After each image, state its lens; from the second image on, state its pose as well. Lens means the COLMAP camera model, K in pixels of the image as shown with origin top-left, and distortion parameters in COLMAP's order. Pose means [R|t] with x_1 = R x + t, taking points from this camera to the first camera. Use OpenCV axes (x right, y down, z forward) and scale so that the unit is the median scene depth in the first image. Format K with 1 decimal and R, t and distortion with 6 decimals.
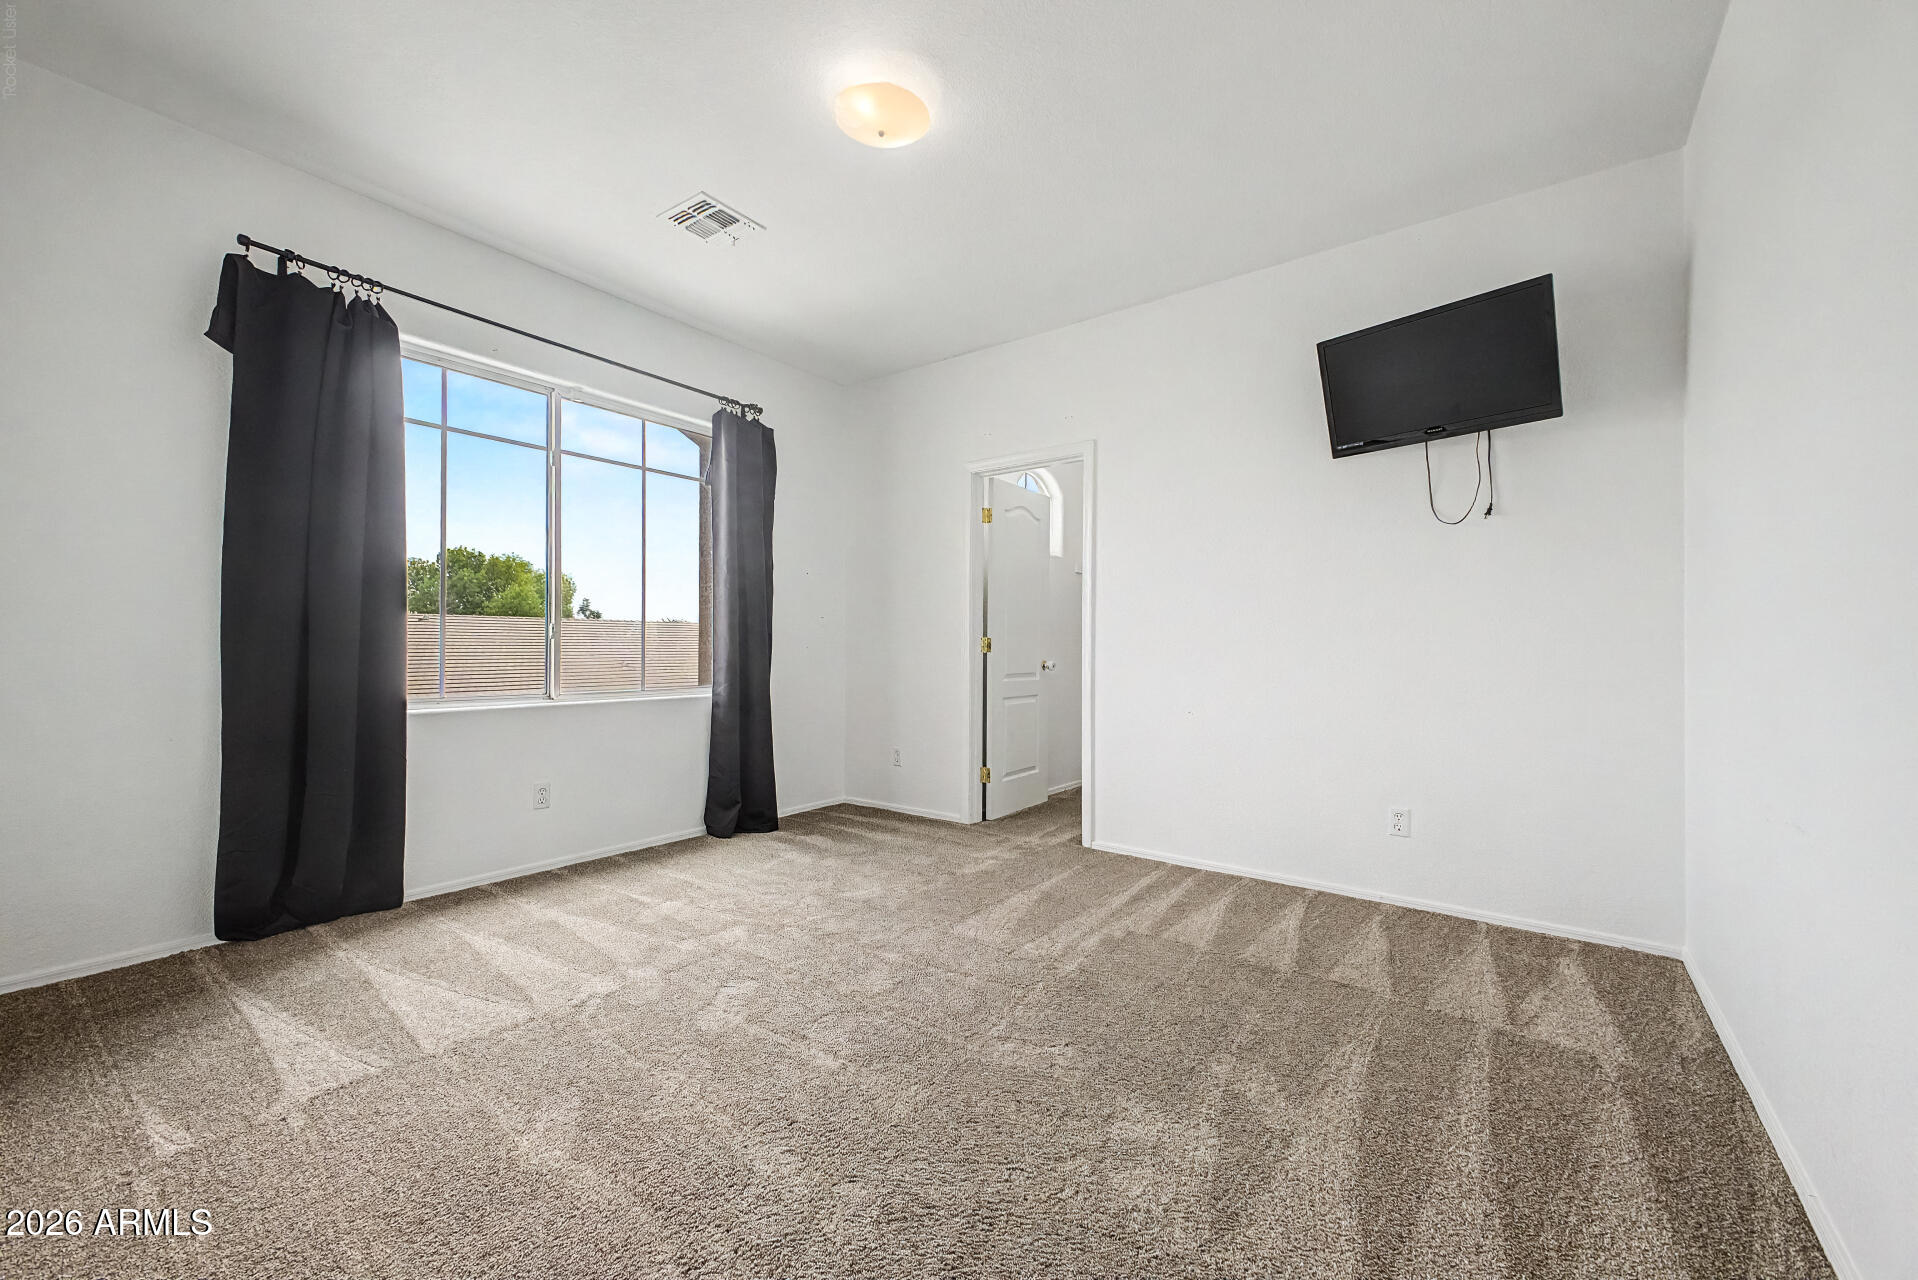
lens RADIAL K [[762.3, 0, 954.4], [0, 762.3, 640.3], [0, 0, 1]] dist [0.028292, -0.010584]
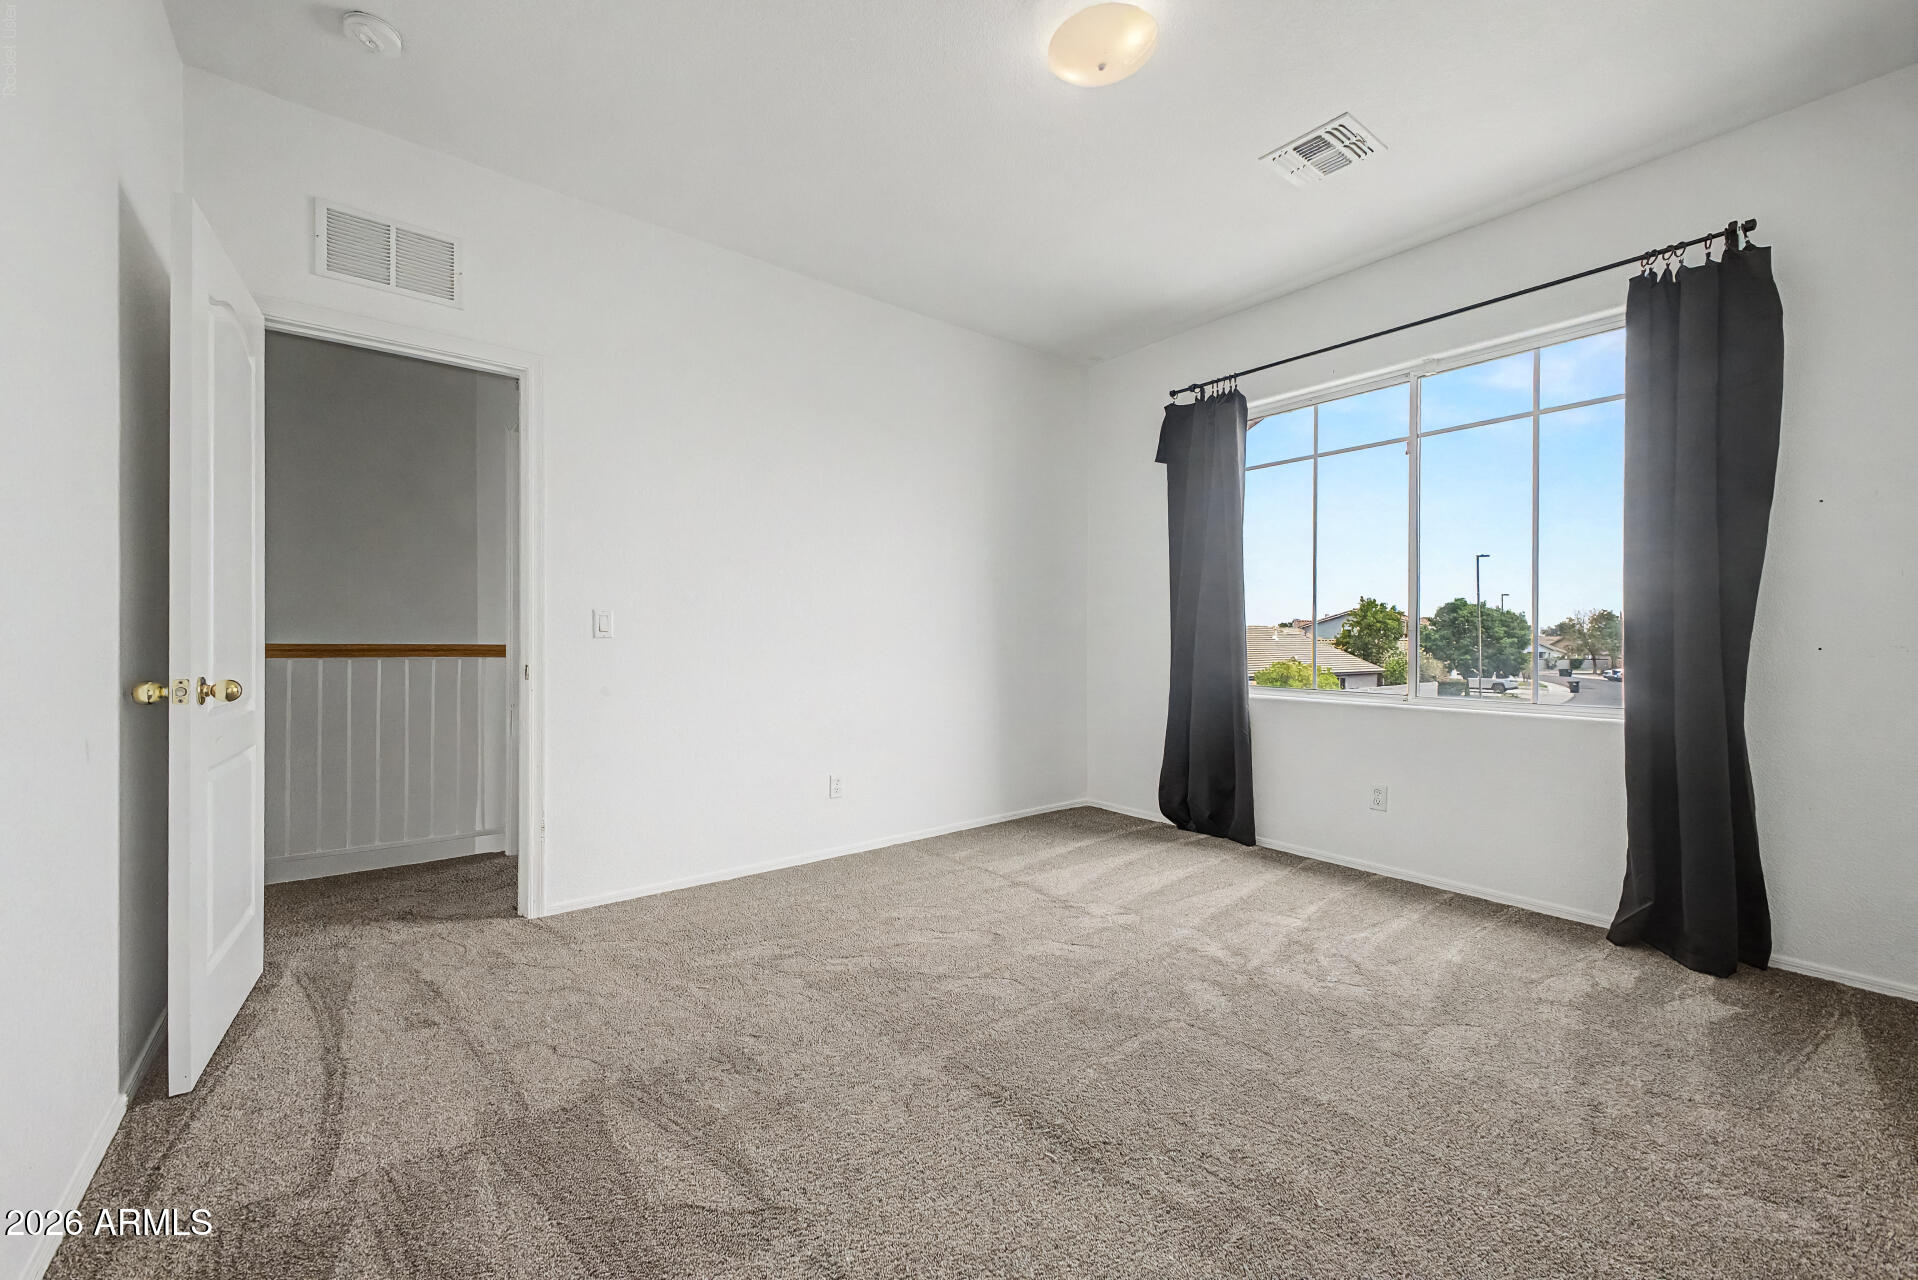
lens RADIAL K [[762.3, 0, 954.4], [0, 762.3, 640.3], [0, 0, 1]] dist [0.028292, -0.010584]
pose [[-0.263472, -0.007001, -0.964642, 0.619226], [-0.000350, 0.999974, -0.007161, 0.009635], [0.964667, -0.001549, -0.263468, 0.819917]]
